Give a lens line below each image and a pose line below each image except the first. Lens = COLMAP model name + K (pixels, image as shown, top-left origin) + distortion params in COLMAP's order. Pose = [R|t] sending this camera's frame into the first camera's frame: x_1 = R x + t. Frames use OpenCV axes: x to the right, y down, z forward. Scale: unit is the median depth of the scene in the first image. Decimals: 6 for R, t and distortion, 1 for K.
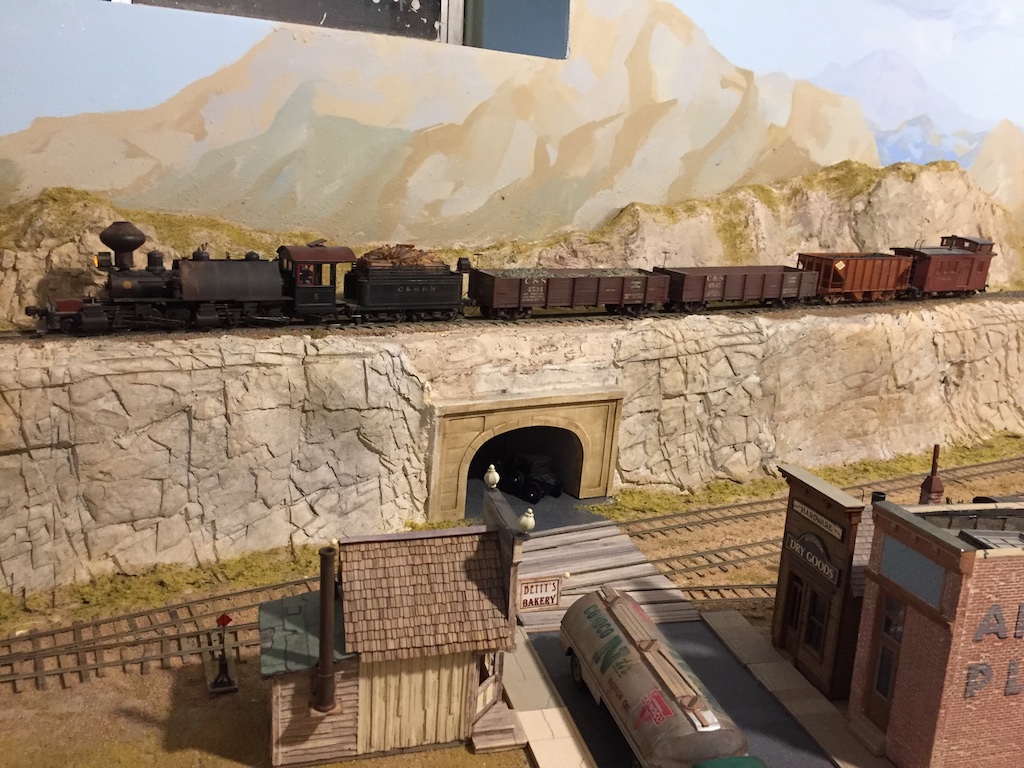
lens RADIAL K [[879.1, 0, 508.0], [0, 879.1, 387.4], [0, 0, 1]] dist [0.077700, -0.115191]
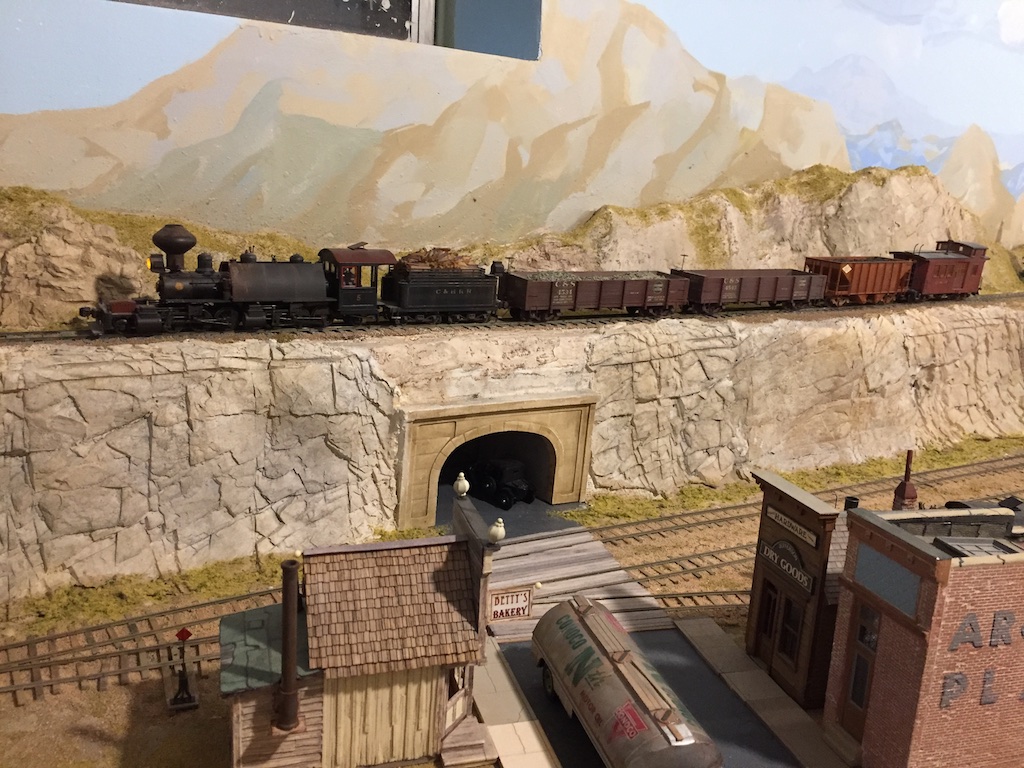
lens RADIAL K [[879.1, 0, 507.2], [0, 879.1, 387.6], [0, 0, 1]] dist [0.077700, -0.115191]
pose [[0.999592, -0.000982, 0.028563, 0.003099], [0.001058, 0.999996, -0.002629, -0.002464], [-0.028560, 0.002658, 0.999589, 0.015773]]
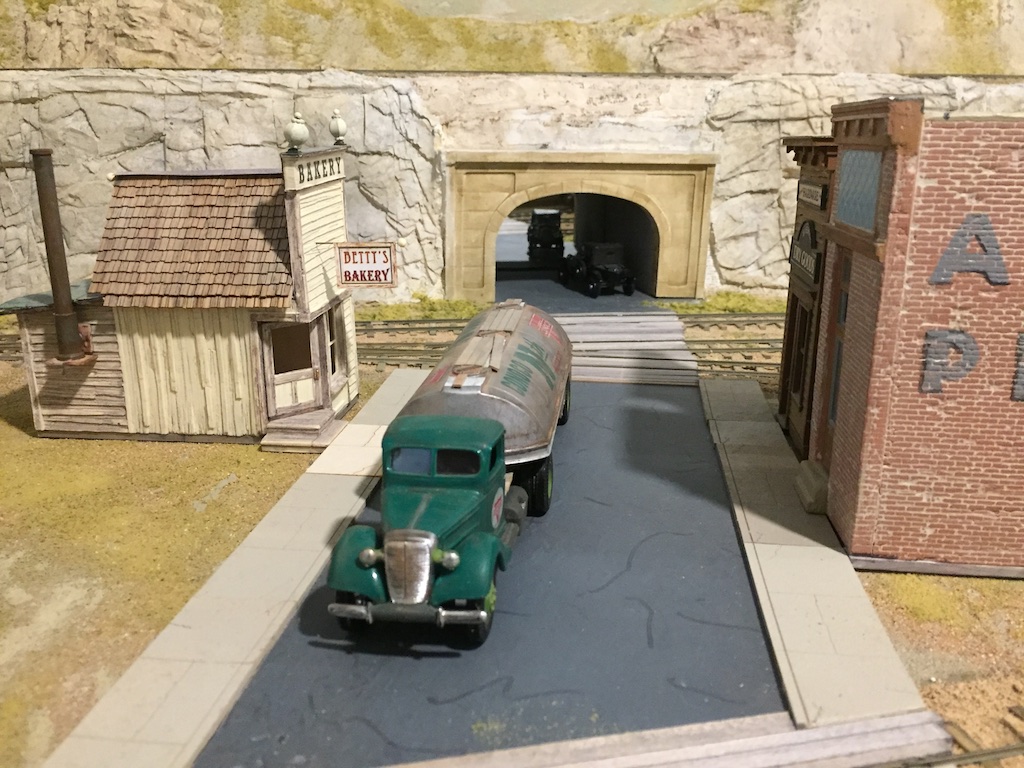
lens RADIAL K [[879.1, 0, 514.4], [0, 879.1, 390.3], [0, 0, 1]] dist [0.077700, -0.115191]
pose [[0.929696, 0.050953, -0.364785, 0.291700], [-0.036583, 0.998262, 0.046201, 0.201839], [0.366505, -0.029608, 0.929945, 0.226539]]
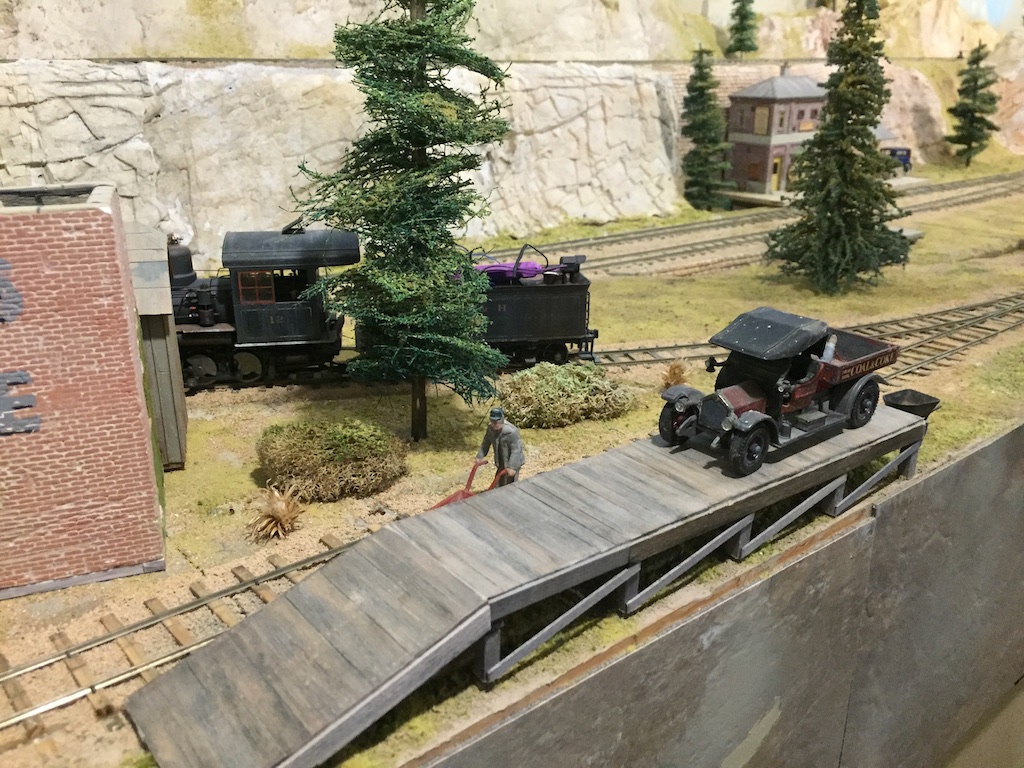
lens RADIAL K [[879.1, 0, 511.8], [0, 879.1, 392.0], [0, 0, 1]] dist [0.077700, -0.115191]
pose [[0.992162, -0.098106, 0.077389, 0.639673], [0.089677, 0.990340, 0.105757, 0.179903], [-0.087017, -0.097988, 0.991376, 0.273236]]
